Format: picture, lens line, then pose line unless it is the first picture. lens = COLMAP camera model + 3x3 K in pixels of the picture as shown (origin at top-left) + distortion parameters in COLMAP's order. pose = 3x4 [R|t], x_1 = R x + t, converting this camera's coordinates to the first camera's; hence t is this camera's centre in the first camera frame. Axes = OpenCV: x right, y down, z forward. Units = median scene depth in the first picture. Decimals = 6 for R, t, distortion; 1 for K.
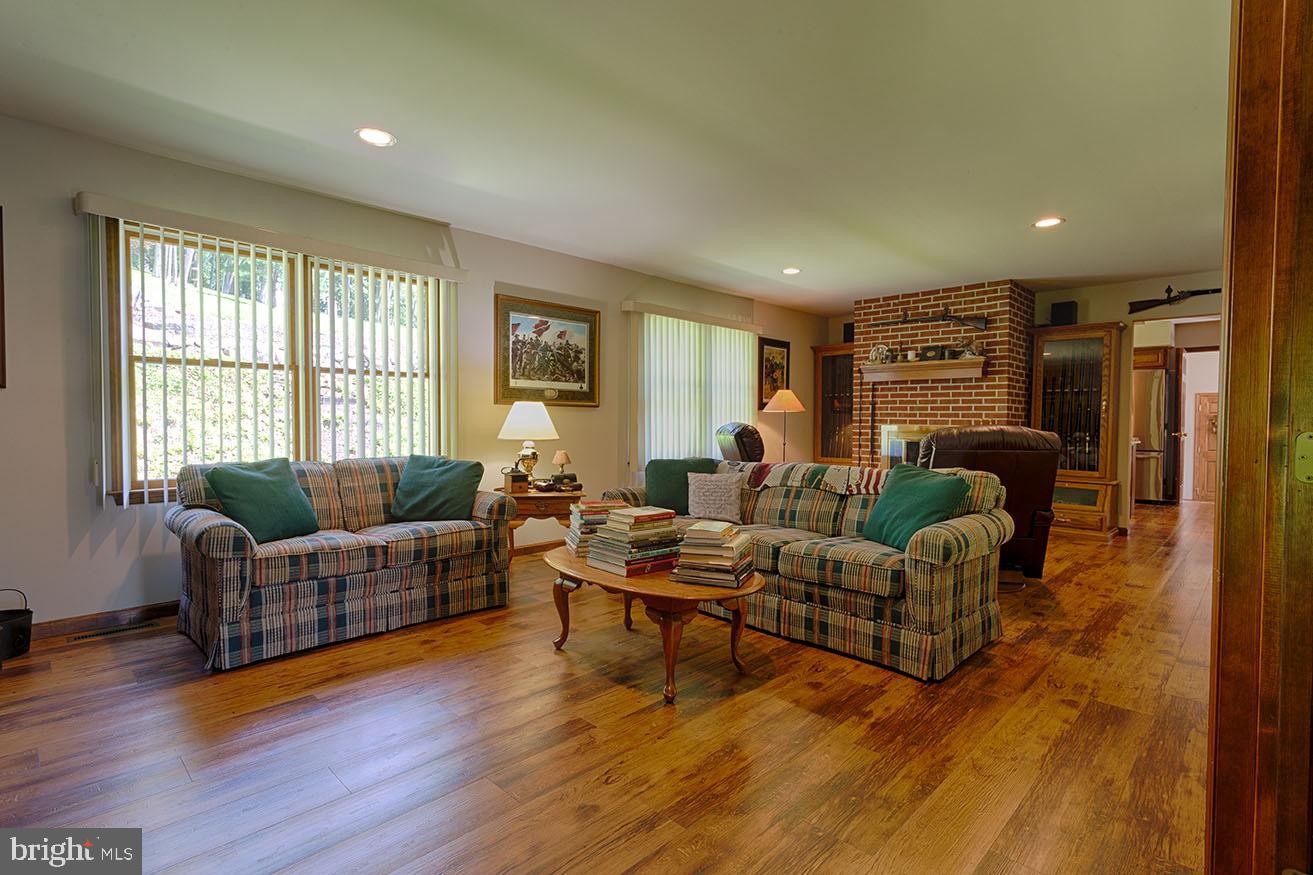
lens RADIAL K [[624.4, 0, 656.5], [0, 624.4, 437.5], [0, 0, 1]] dist [0.000817, 0.000690]
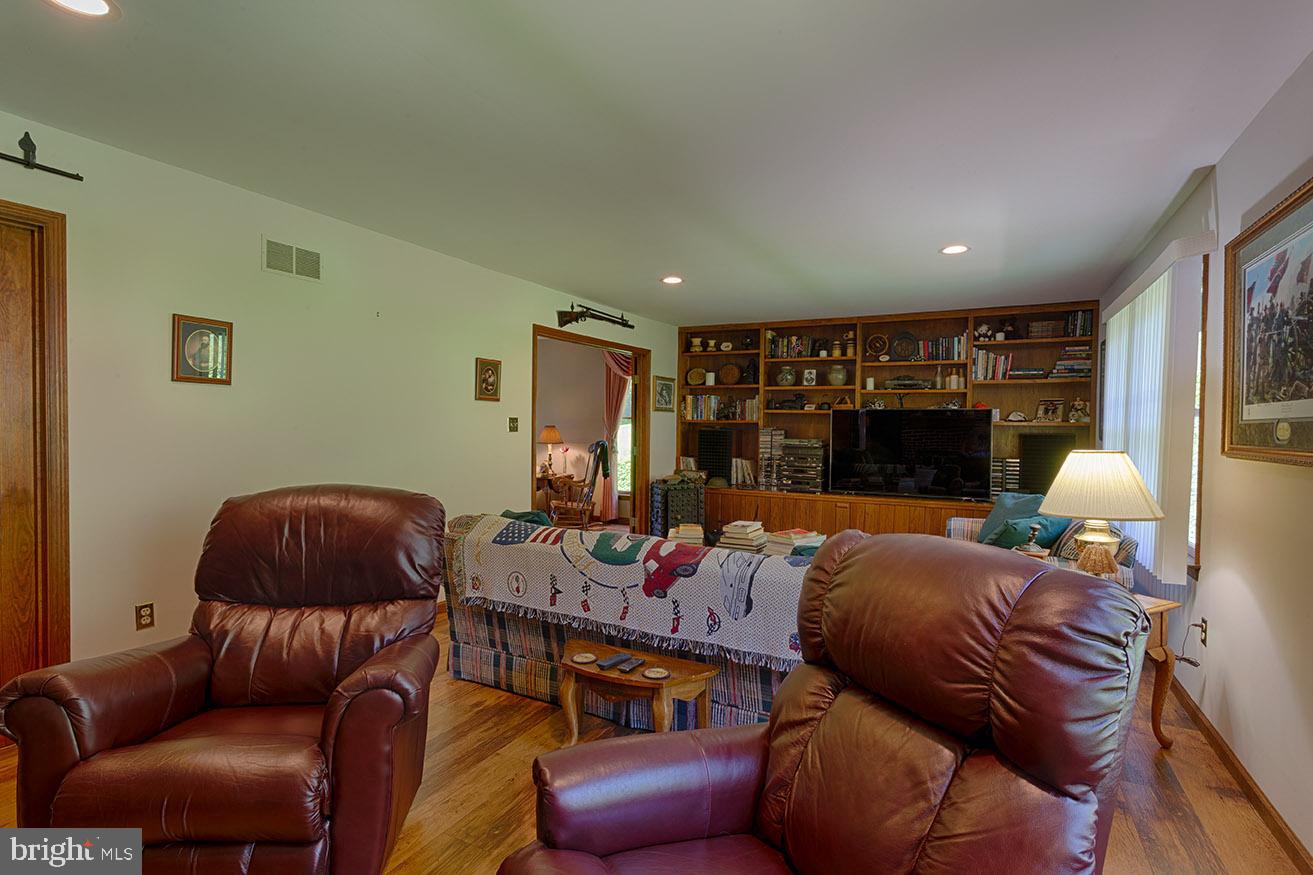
lens RADIAL K [[640.3, 0, 656.5], [0, 640.3, 437.5], [0, 0, 1]] dist [-0.003076, 0.000183]
pose [[-0.957248, -0.010764, -0.289067, 0.319815], [-0.023116, 0.998958, 0.039351, -0.072608], [0.288342, 0.044351, -0.956500, 1.255977]]
